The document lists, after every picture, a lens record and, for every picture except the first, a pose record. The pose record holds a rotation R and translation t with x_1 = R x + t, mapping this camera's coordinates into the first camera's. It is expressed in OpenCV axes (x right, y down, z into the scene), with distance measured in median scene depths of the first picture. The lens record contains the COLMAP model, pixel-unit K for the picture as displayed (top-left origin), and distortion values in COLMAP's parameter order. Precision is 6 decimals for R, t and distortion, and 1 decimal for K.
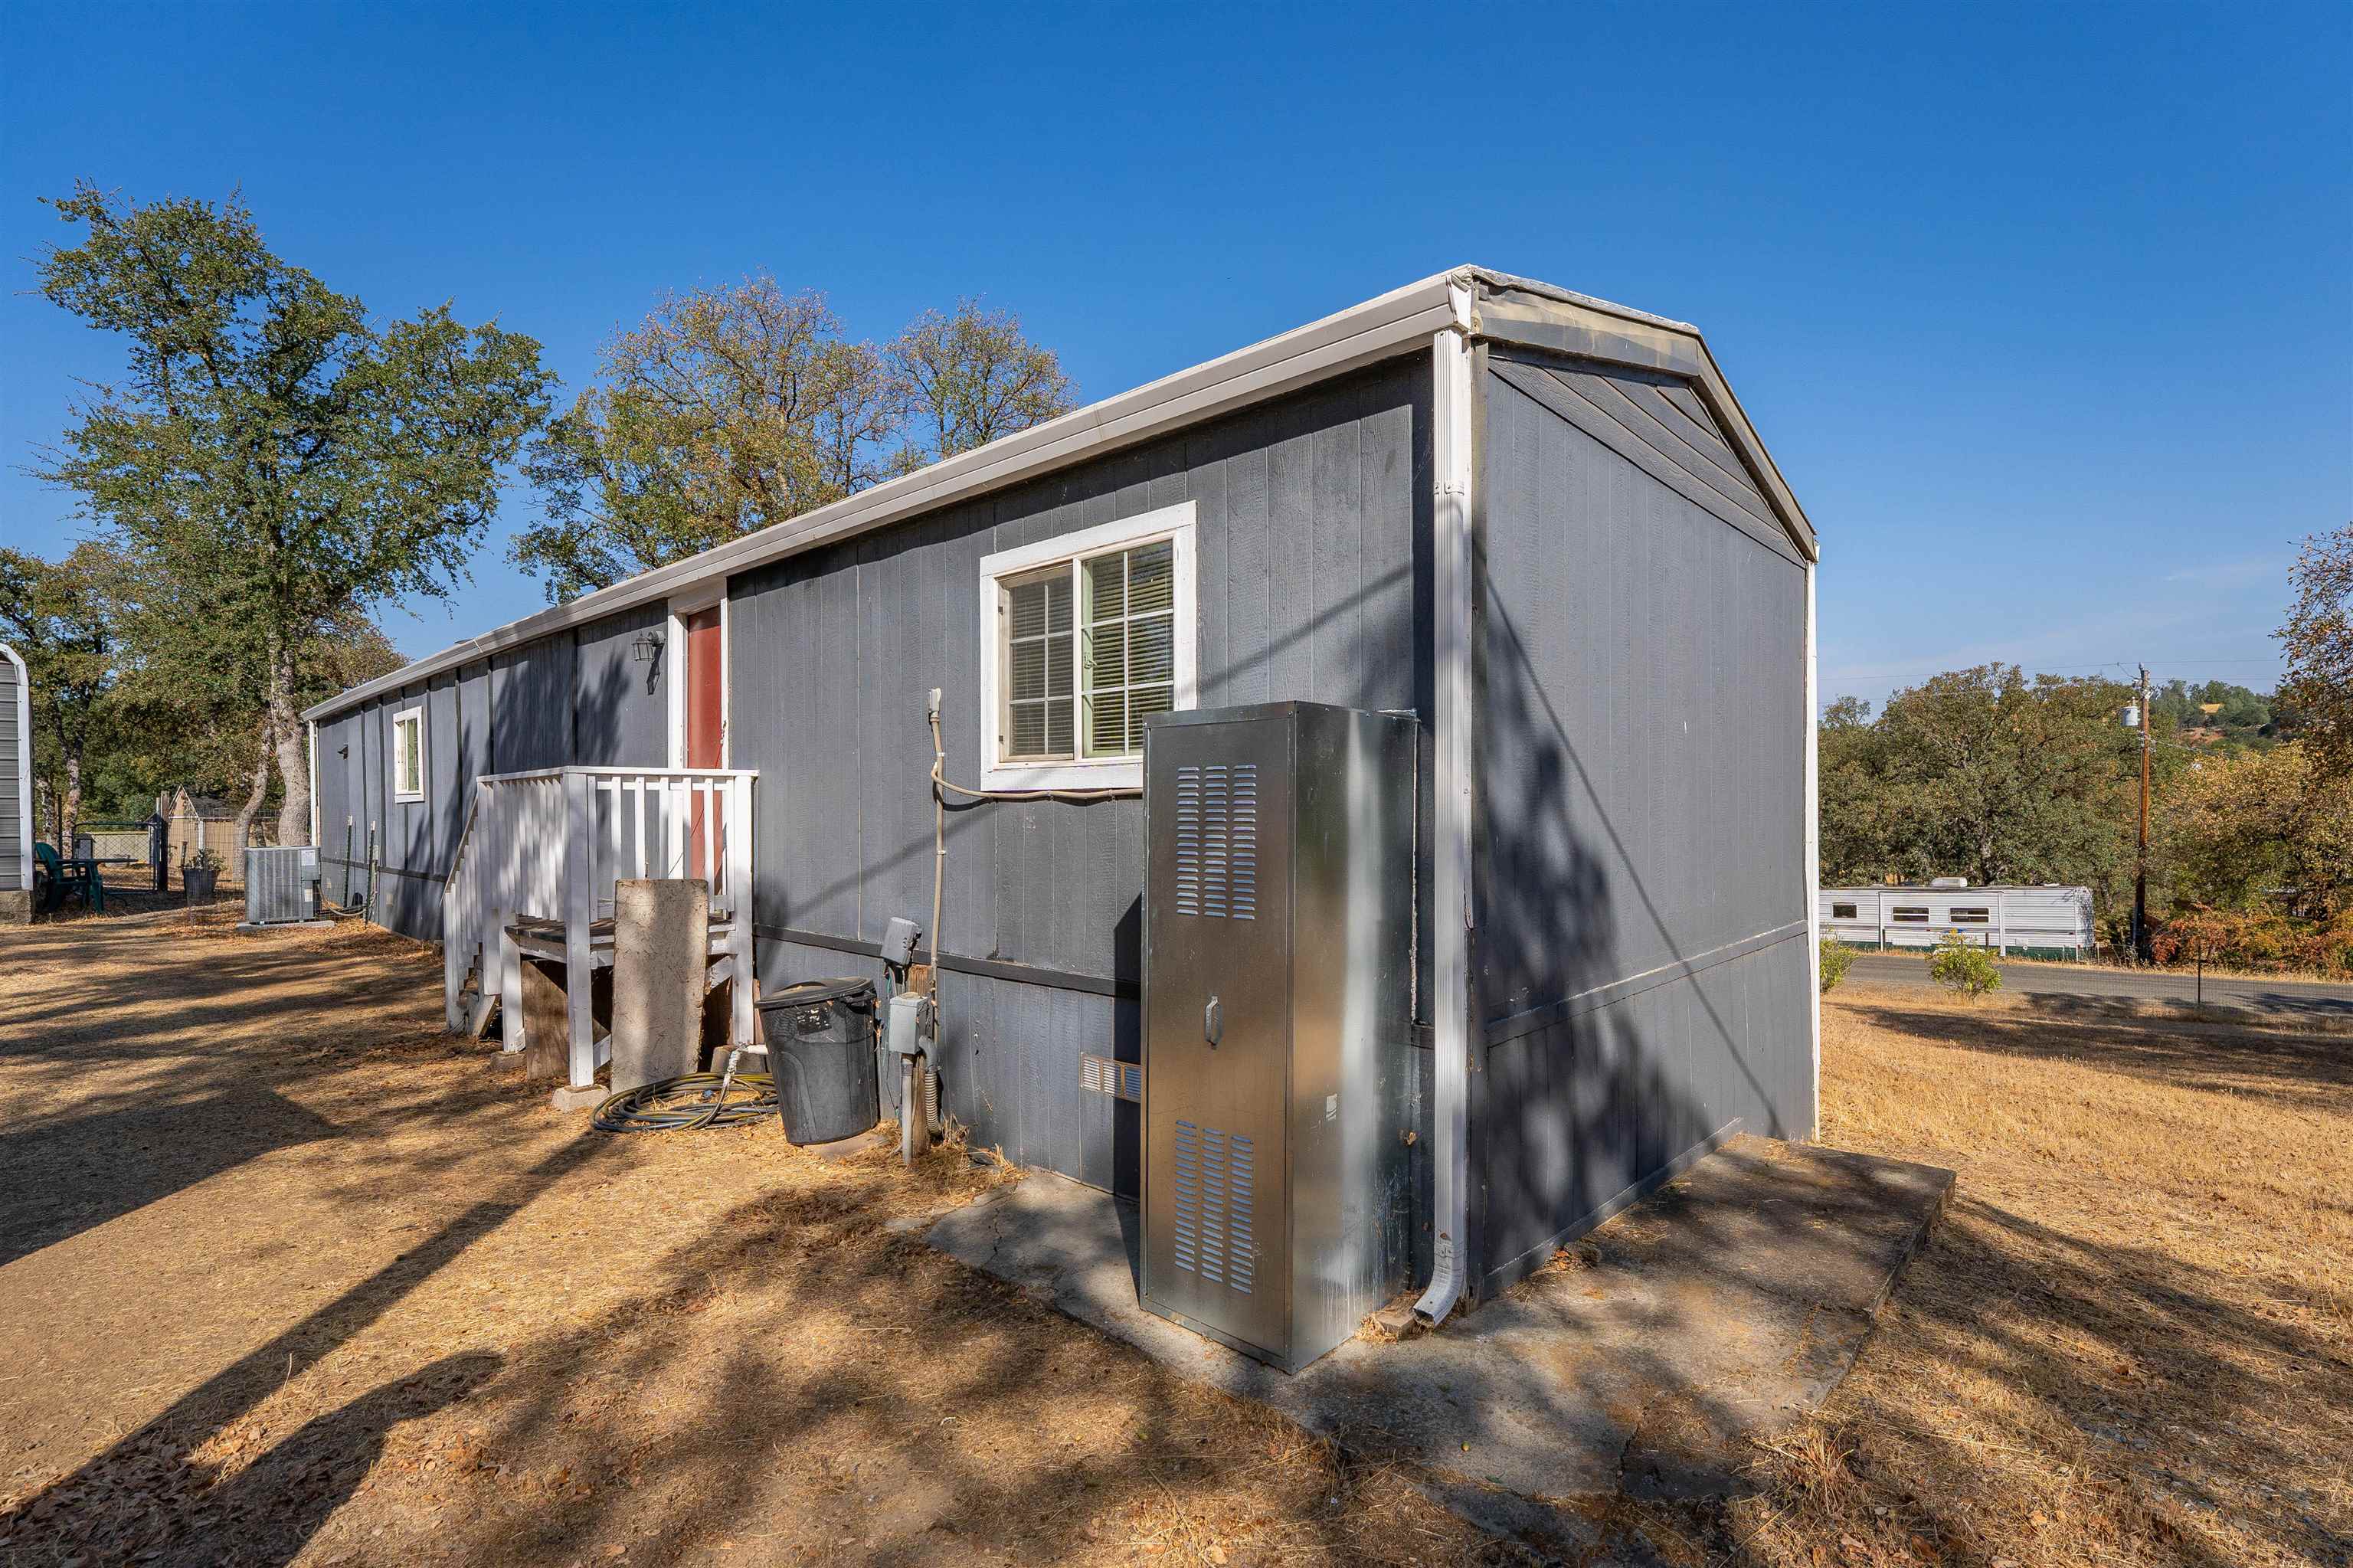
lens RADIAL K [[1060.7, 0, 1174.7], [0, 1060.7, 818.9], [0, 0, 1]] dist [-0.000119, -0.000142]
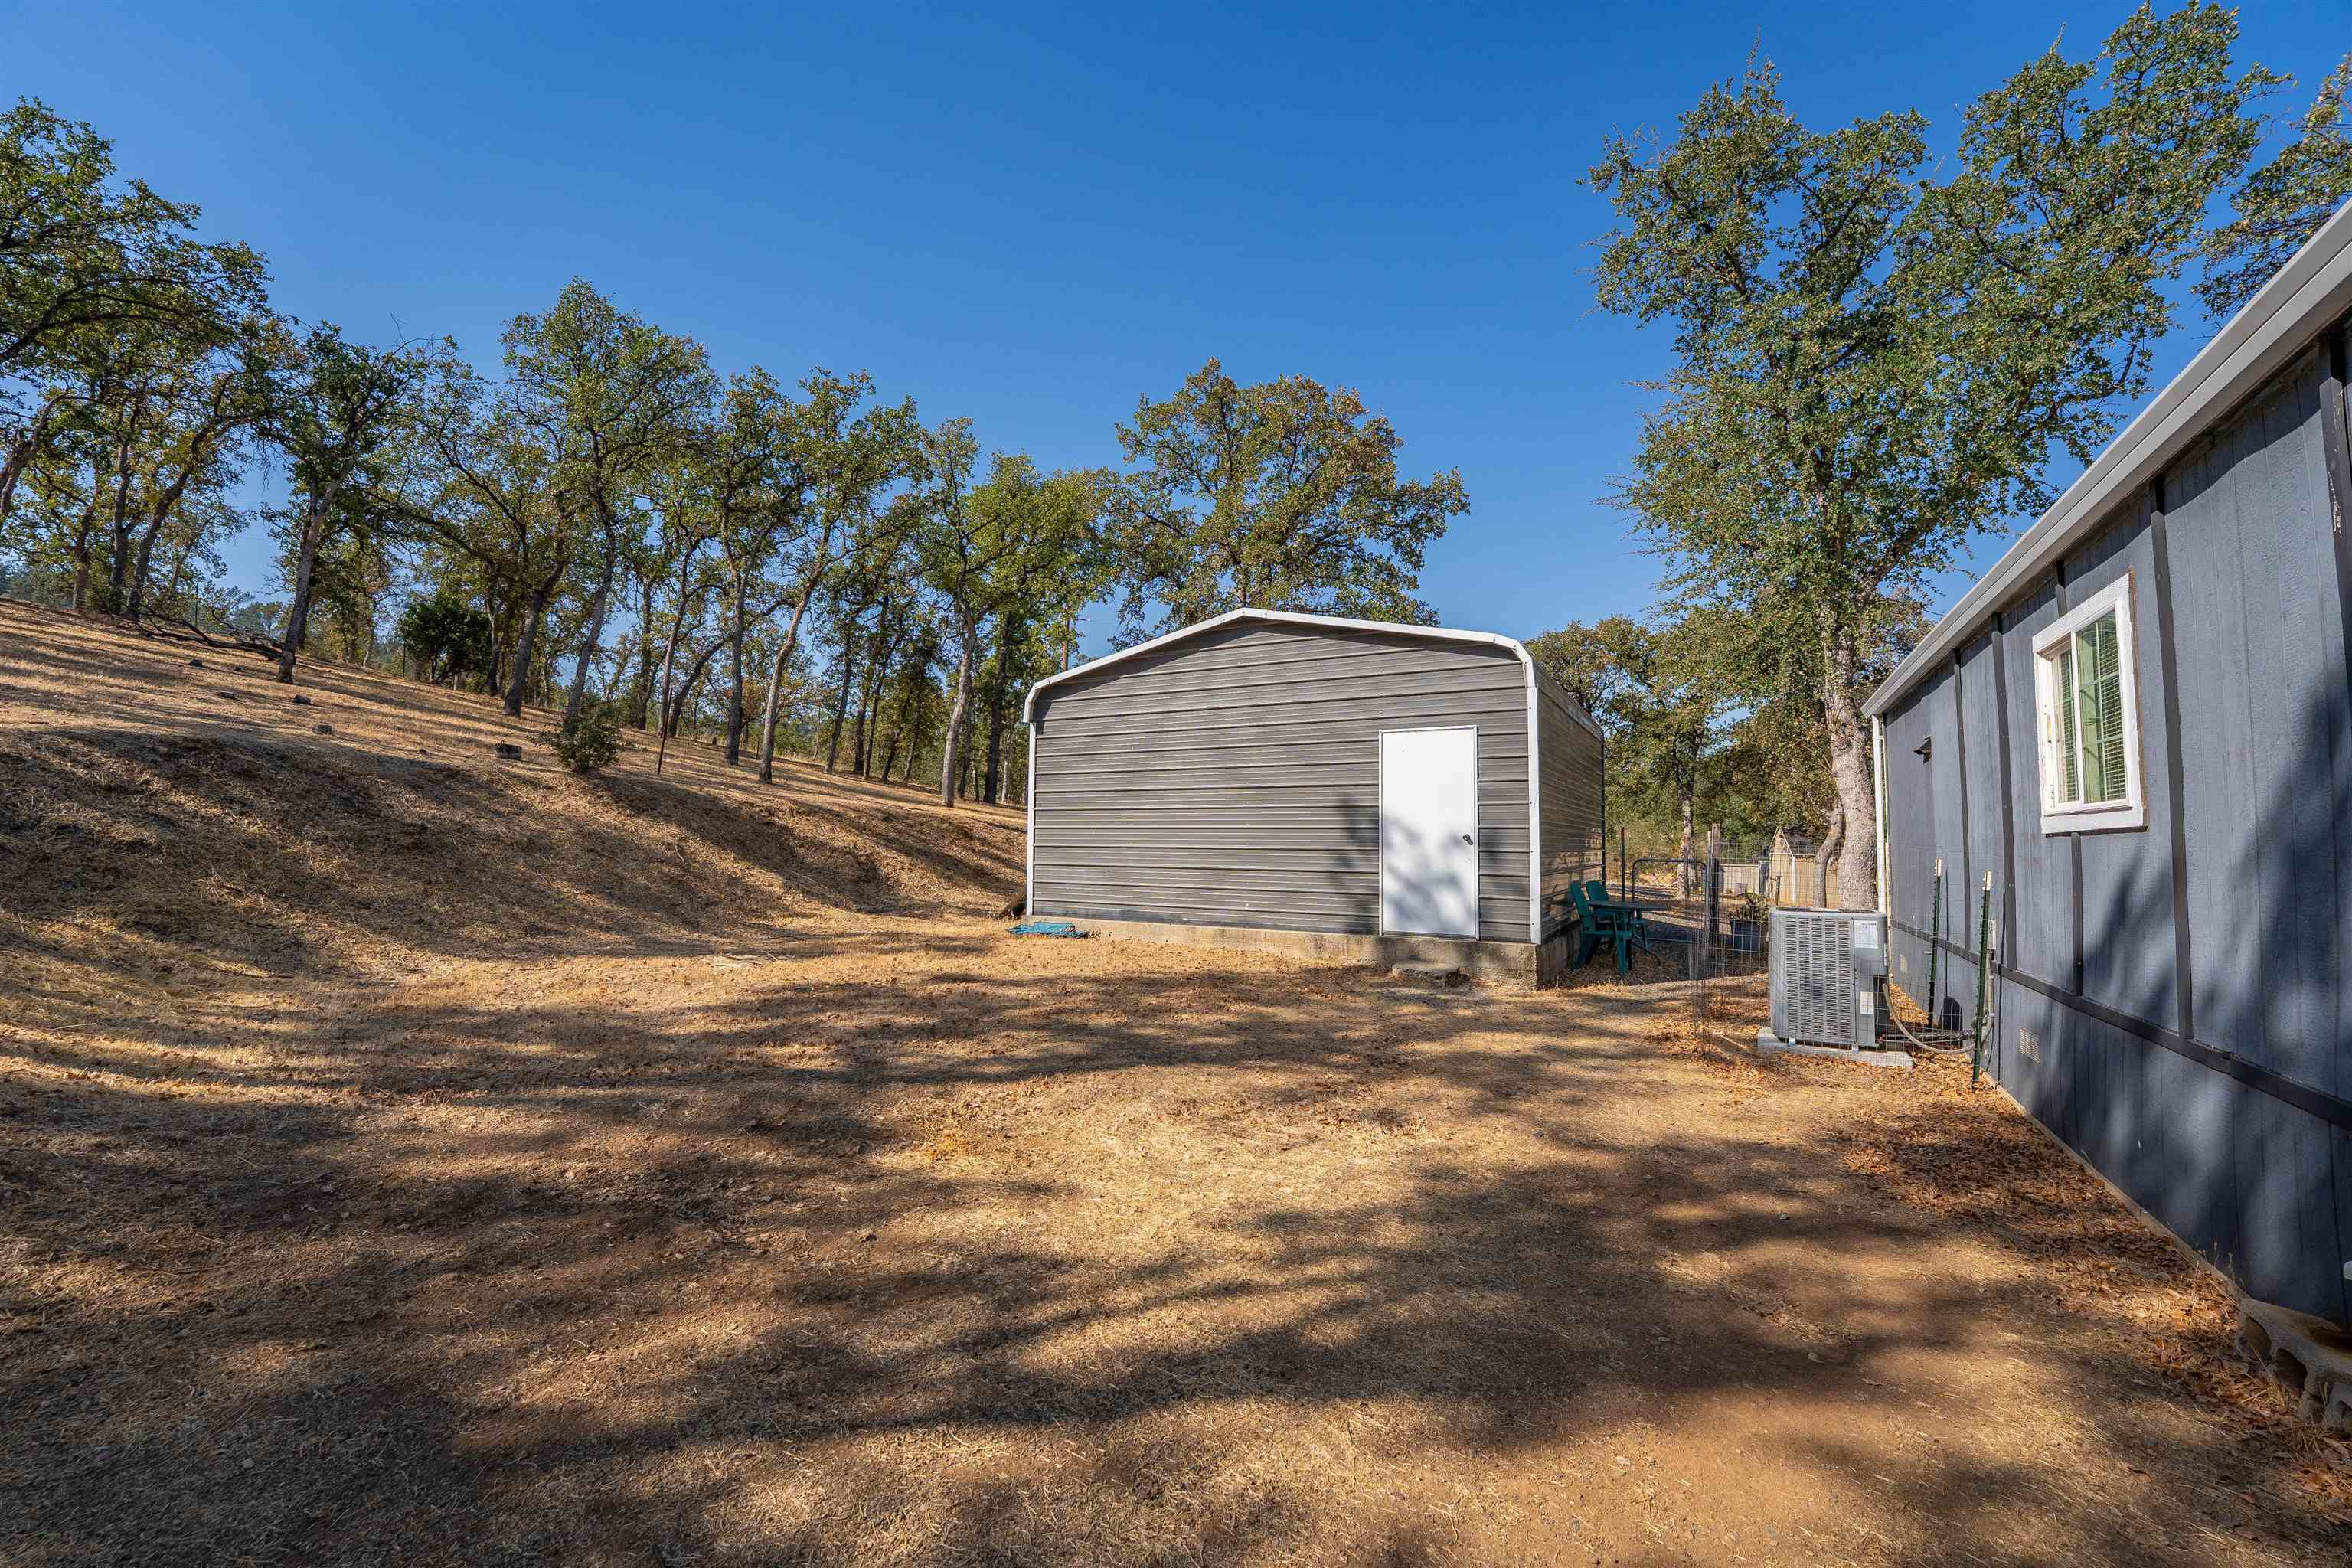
lens RADIAL K [[939.9, 0, 1176.0], [0, 939.9, 784.0], [0, 0, 1]] dist [-0.026561, -0.000106]
pose [[0.226623, -0.051566, -0.972616, -0.347544], [-0.024154, 0.997993, -0.058539, -0.003791], [0.973683, 0.036759, 0.224923, 0.440389]]
